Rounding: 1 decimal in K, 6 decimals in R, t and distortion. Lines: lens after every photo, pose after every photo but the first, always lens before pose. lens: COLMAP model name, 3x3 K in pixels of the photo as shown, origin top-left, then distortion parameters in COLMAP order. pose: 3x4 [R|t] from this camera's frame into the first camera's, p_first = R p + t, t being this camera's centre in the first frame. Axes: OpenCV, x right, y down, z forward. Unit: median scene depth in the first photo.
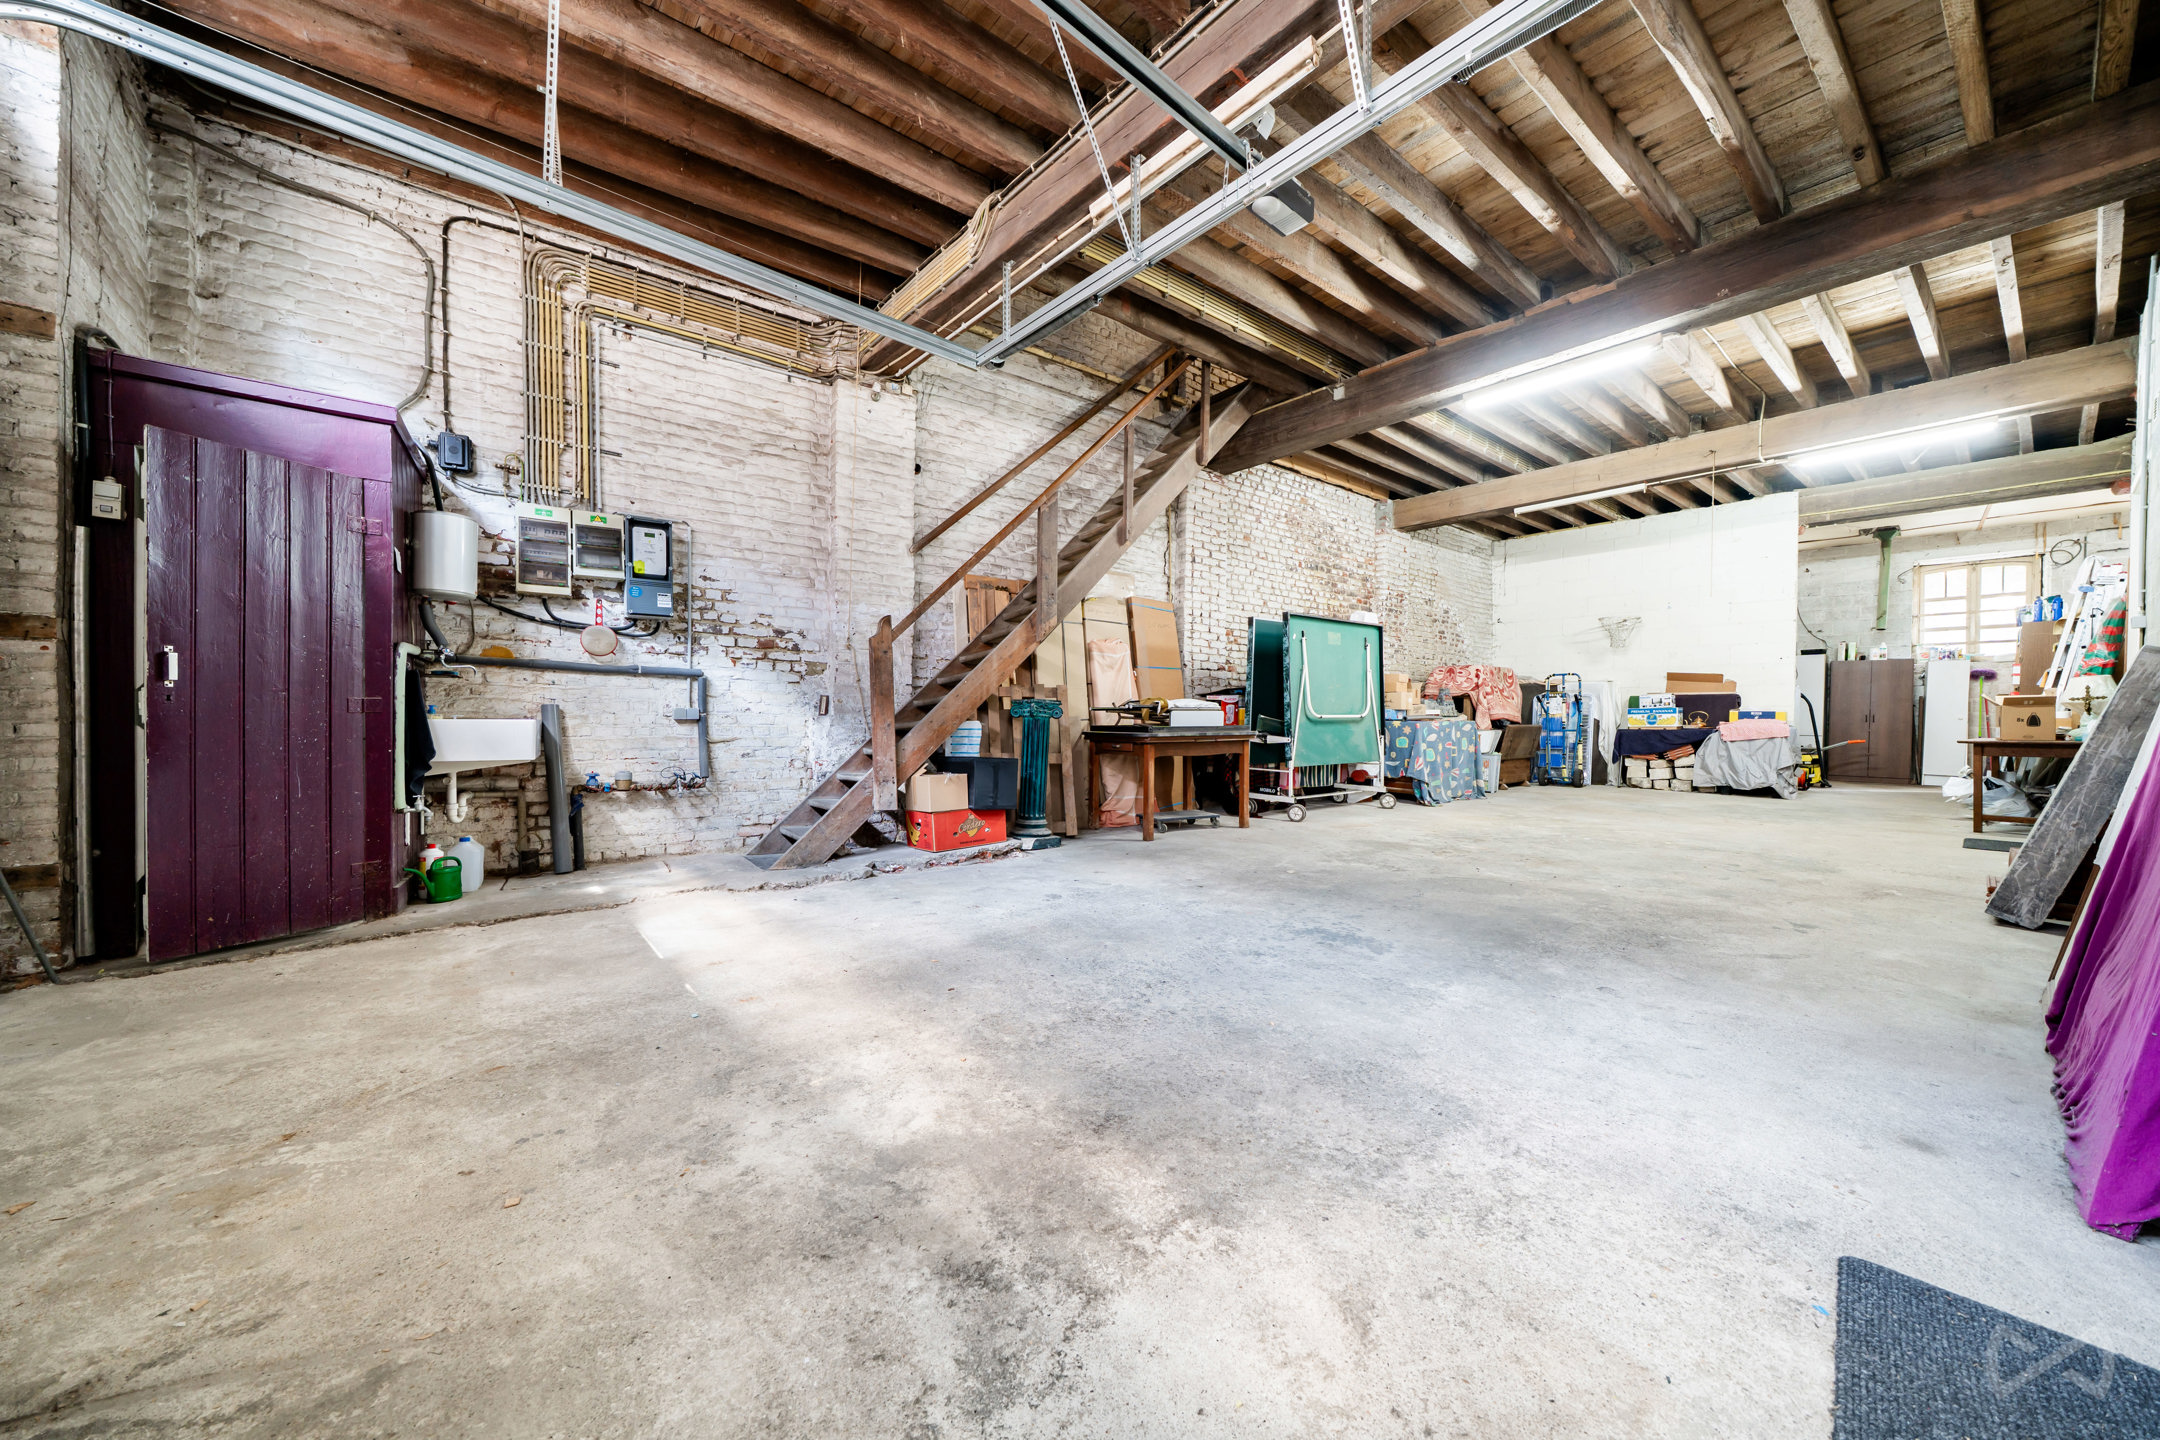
lens RADIAL K [[731.0, 0, 1080.0], [0, 731.0, 720.0], [0, 0, 1]] dist [-0.002168, 0.000278]
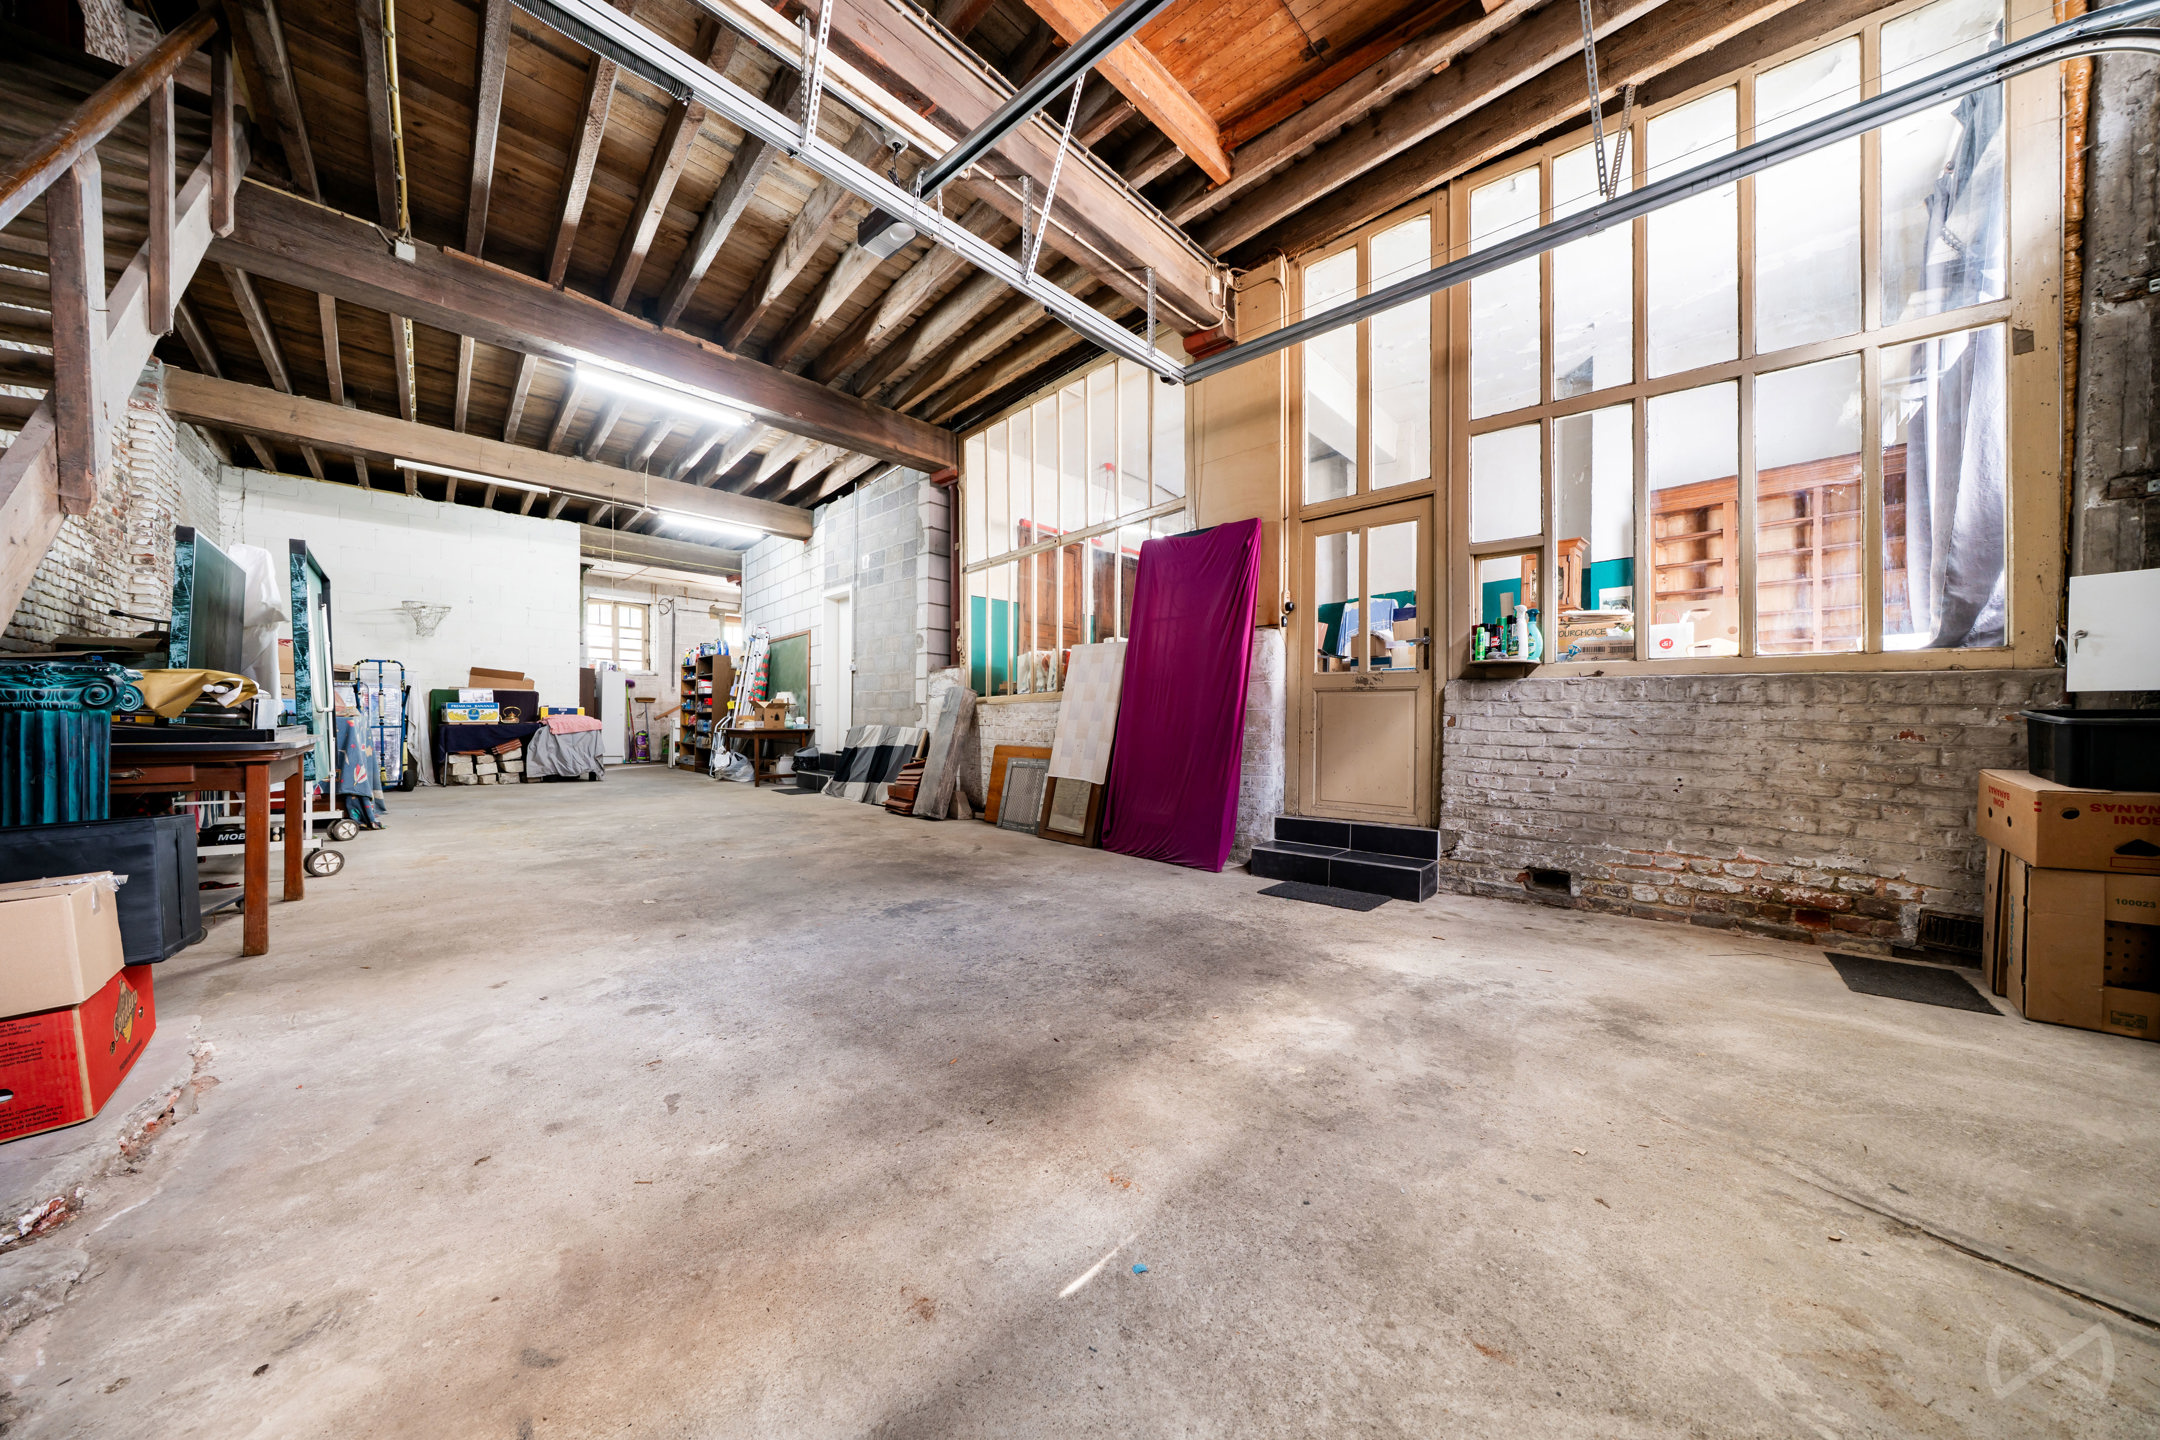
lens RADIAL K [[730.6, 0, 1080.0], [0, 730.6, 720.0], [0, 0, 1]] dist [-0.000795, -0.000178]
pose [[-0.100266, -0.004341, 0.994951, -1.150951], [-0.006512, 0.999972, 0.003707, -0.008688], [-0.994939, -0.006107, -0.100292, 1.190697]]
